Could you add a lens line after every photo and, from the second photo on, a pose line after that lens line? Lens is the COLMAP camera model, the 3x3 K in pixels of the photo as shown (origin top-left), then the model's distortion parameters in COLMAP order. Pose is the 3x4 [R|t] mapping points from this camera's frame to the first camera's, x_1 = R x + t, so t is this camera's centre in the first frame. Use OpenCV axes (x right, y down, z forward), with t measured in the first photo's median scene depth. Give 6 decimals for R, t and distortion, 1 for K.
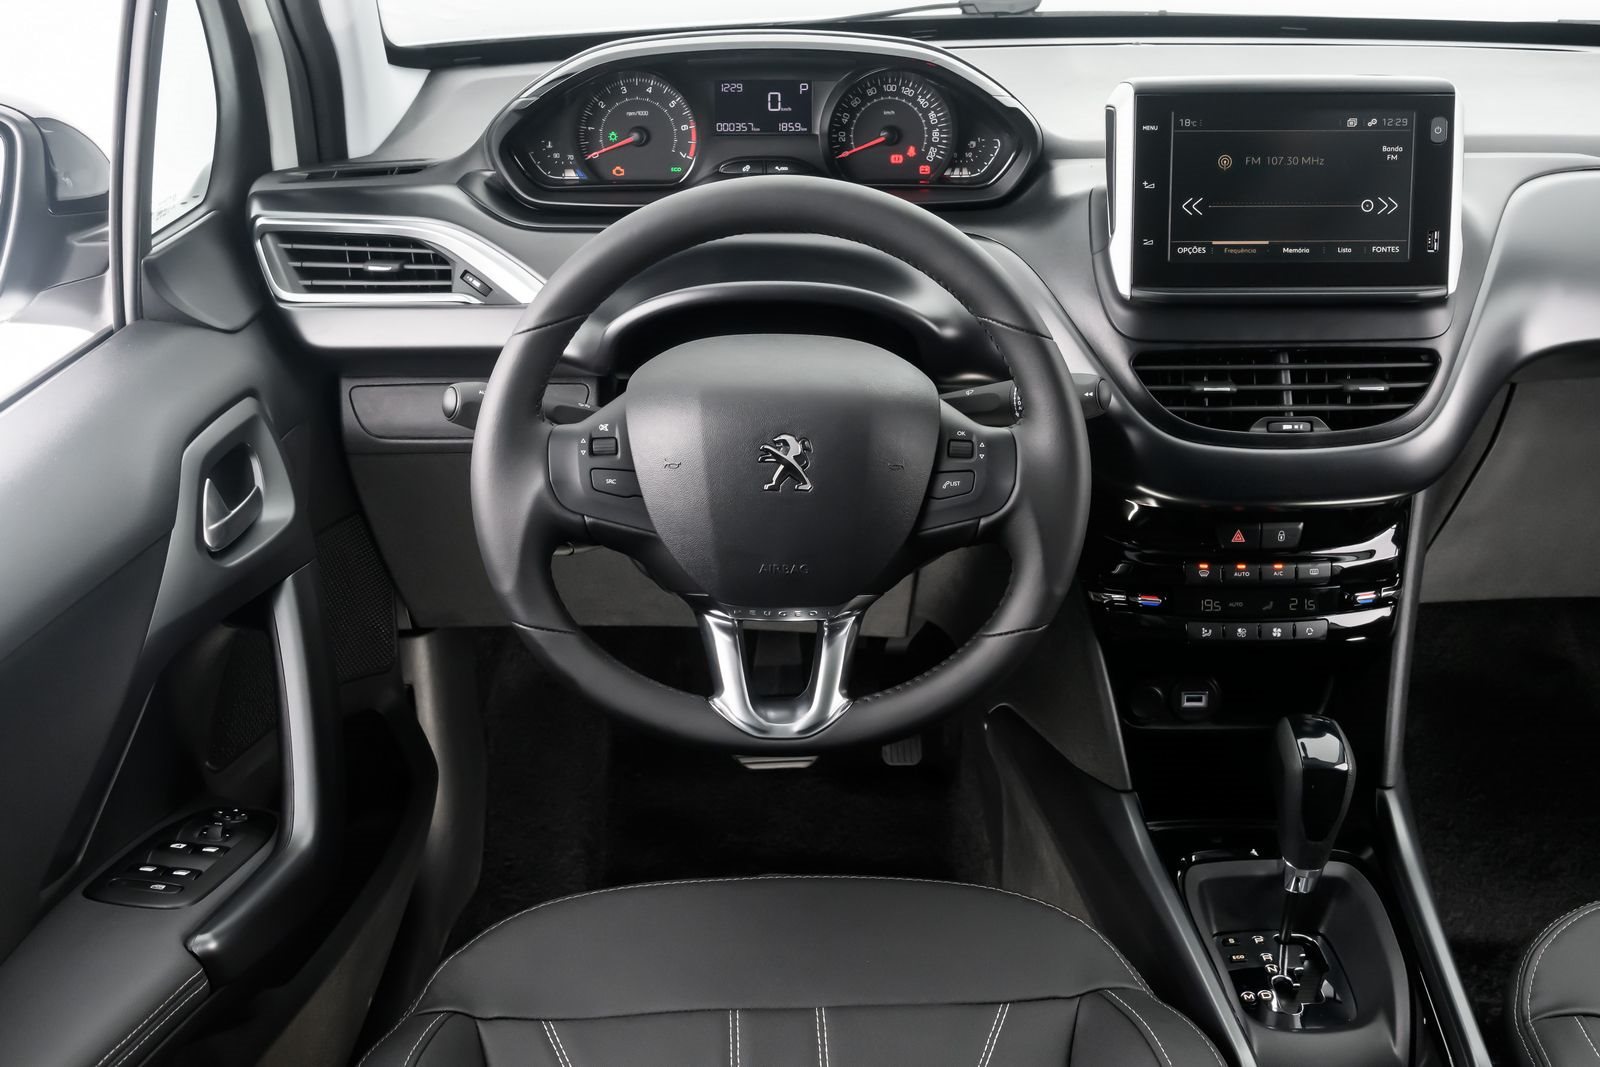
lens RADIAL K [[1641.7, 0, 800.0], [0, 1641.7, 533.5], [0, 0, 1]] dist [0.002687, -0.020247]
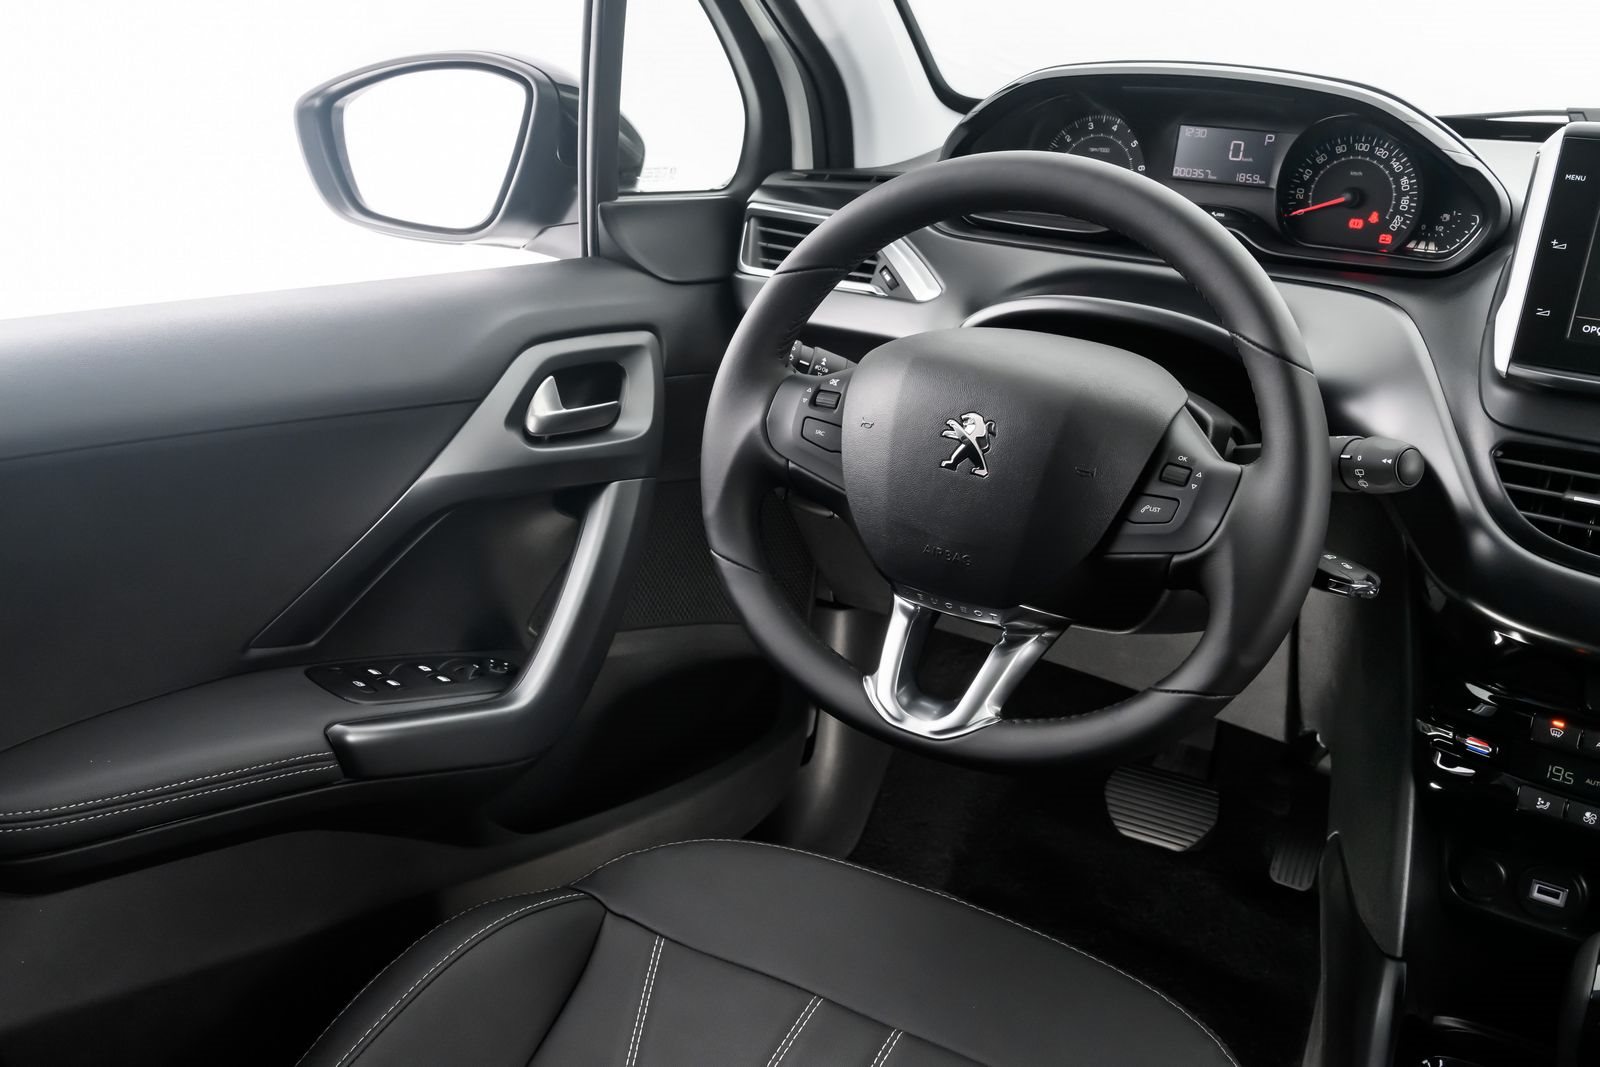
lens RADIAL K [[1397.8, 0, 800.0], [0, 1397.8, 533.5], [0, 0, 1]] dist [-0.007935, -0.014880]
pose [[0.840480, 0.222157, -0.494206, 0.234402], [-0.256120, 0.966644, -0.001047, 0.024074], [0.477489, 0.127456, 0.869344, 0.194139]]
